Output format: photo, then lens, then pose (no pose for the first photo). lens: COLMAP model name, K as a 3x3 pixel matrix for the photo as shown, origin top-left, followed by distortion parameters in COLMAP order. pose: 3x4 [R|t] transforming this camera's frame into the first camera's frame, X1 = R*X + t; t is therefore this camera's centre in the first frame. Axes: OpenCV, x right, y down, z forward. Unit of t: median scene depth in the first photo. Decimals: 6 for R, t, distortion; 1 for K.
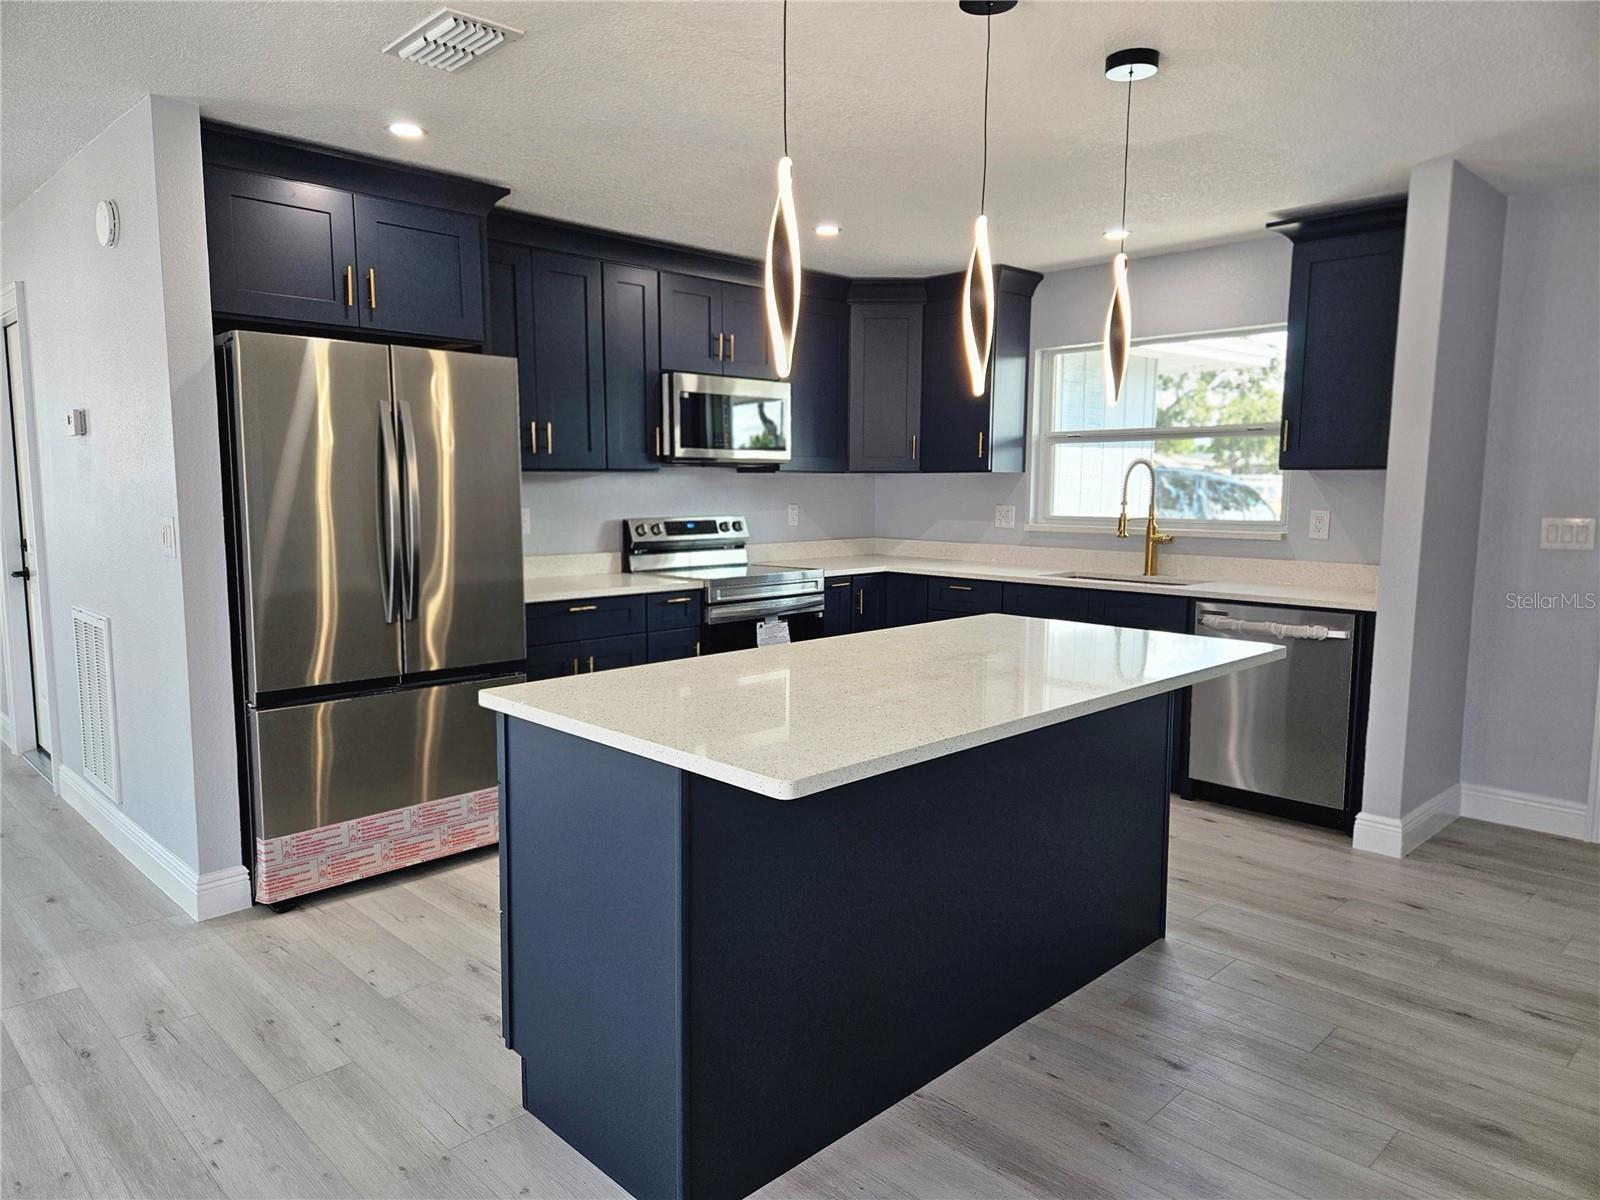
lens RADIAL K [[1072.1, 0, 800.0], [0, 1072.1, 600.0], [0, 0, 1]] dist [0.086871, -0.079974]
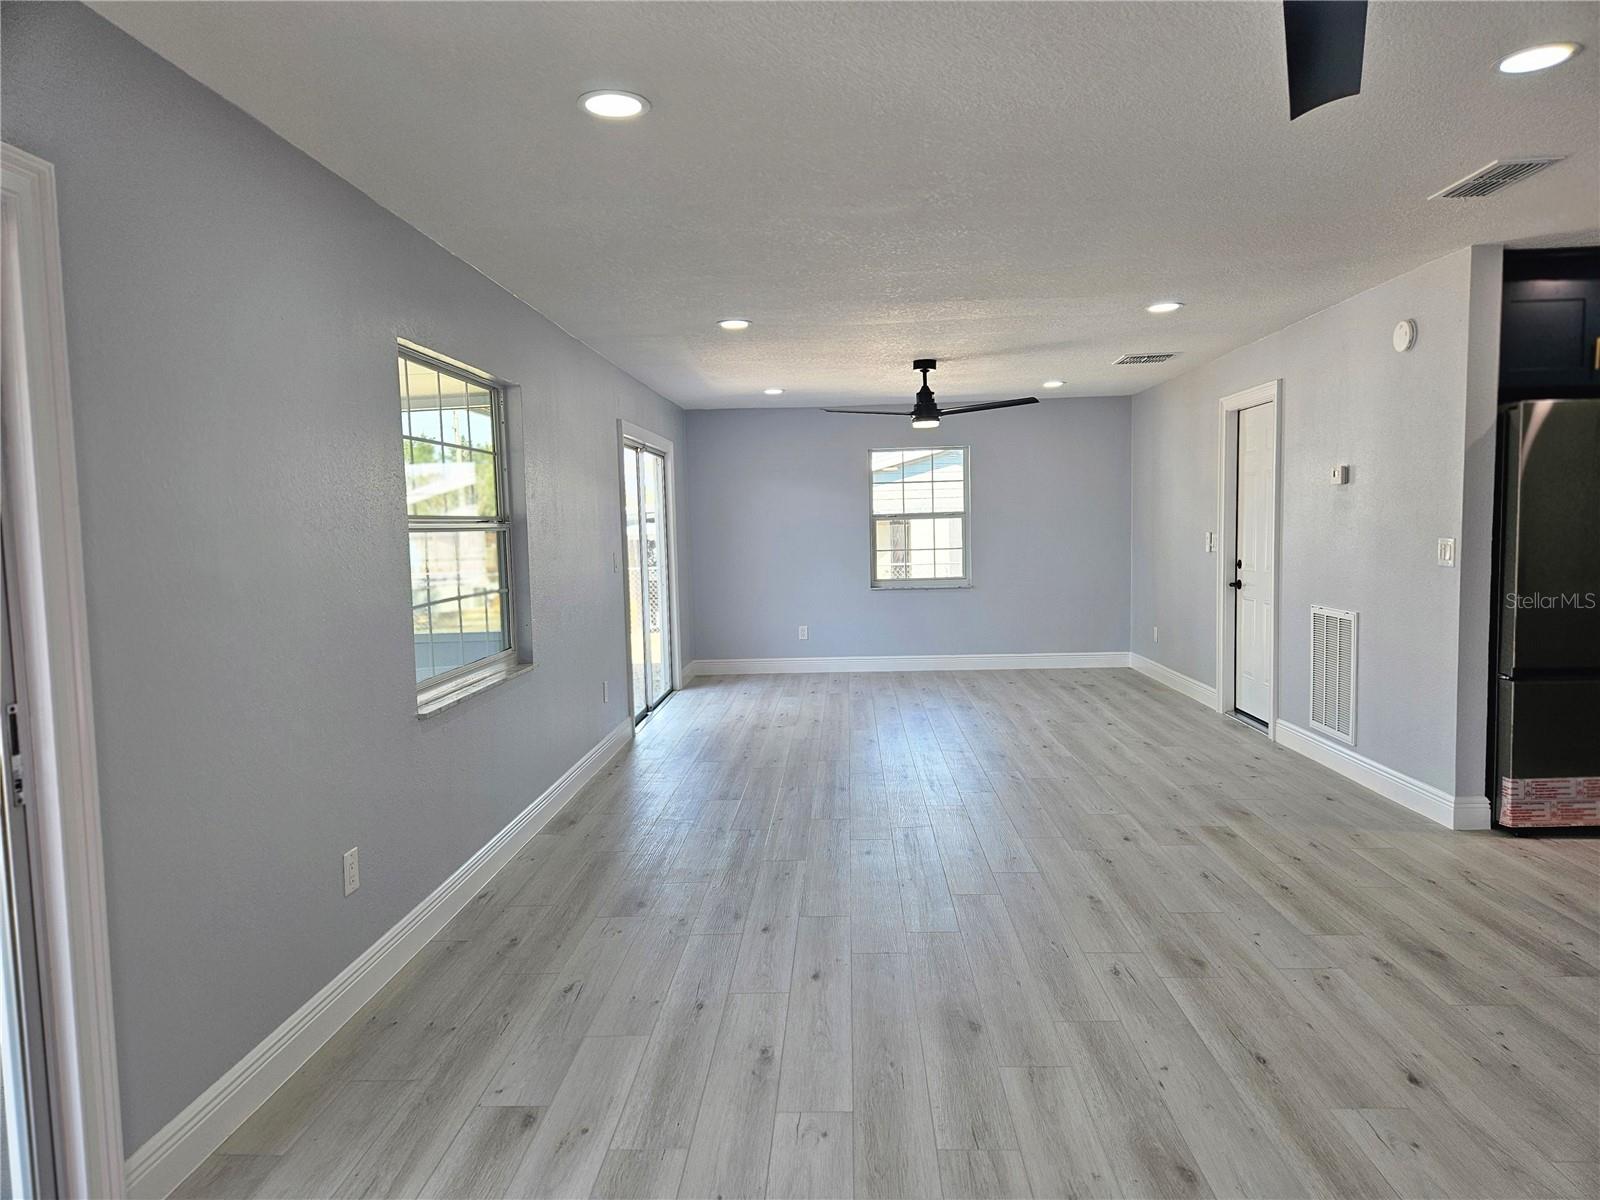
lens RADIAL K [[1063.5, 0, 796.4], [0, 1063.5, 607.6], [0, 0, 1]] dist [0.087942, -0.076959]
pose [[0.676866, 0.037066, -0.735172, -0.086085], [-0.055844, 0.998439, -0.001075, 0.047455], [0.733985, 0.041783, 0.677880, -0.431416]]
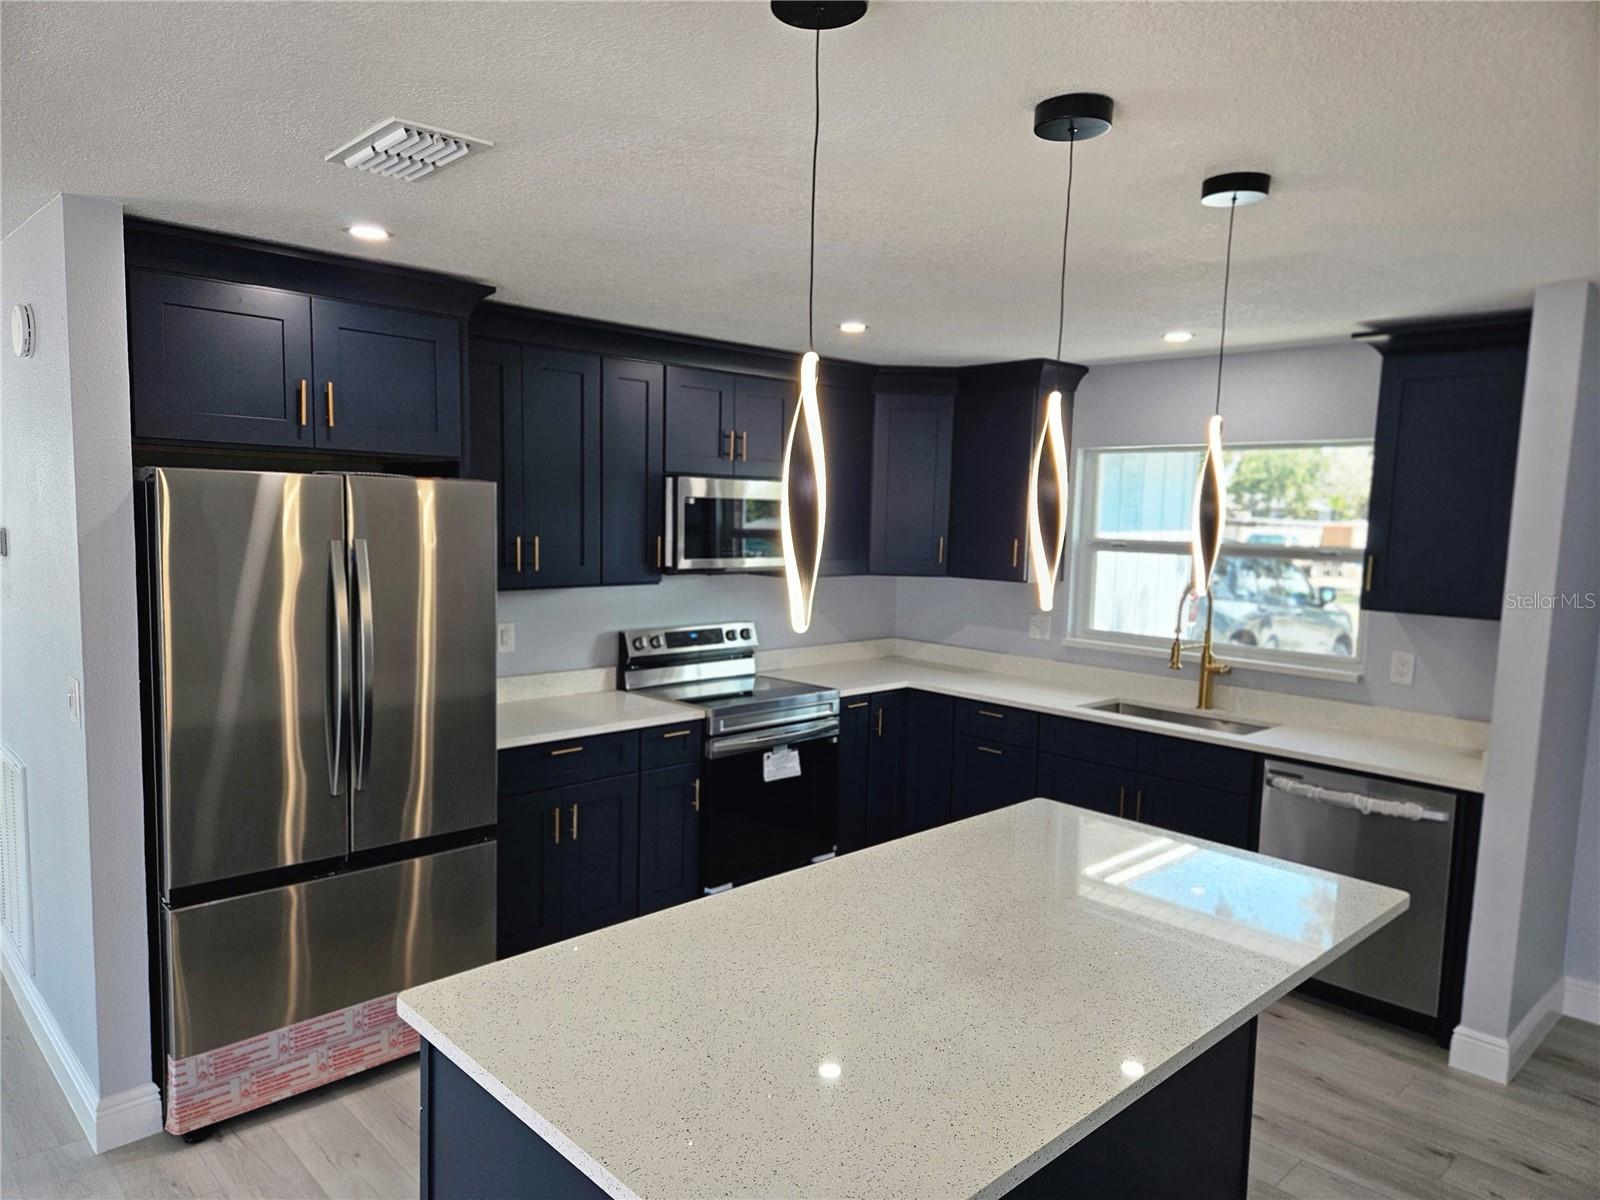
lens RADIAL K [[1063.5, 0, 796.4], [0, 1063.5, 607.6], [0, 0, 1]] dist [0.087942, -0.076959]
pose [[0.999621, 0.023853, -0.013750, -0.004104], [-0.023998, 0.999657, -0.010467, -0.104647], [0.013496, 0.010793, 0.999851, 0.121931]]
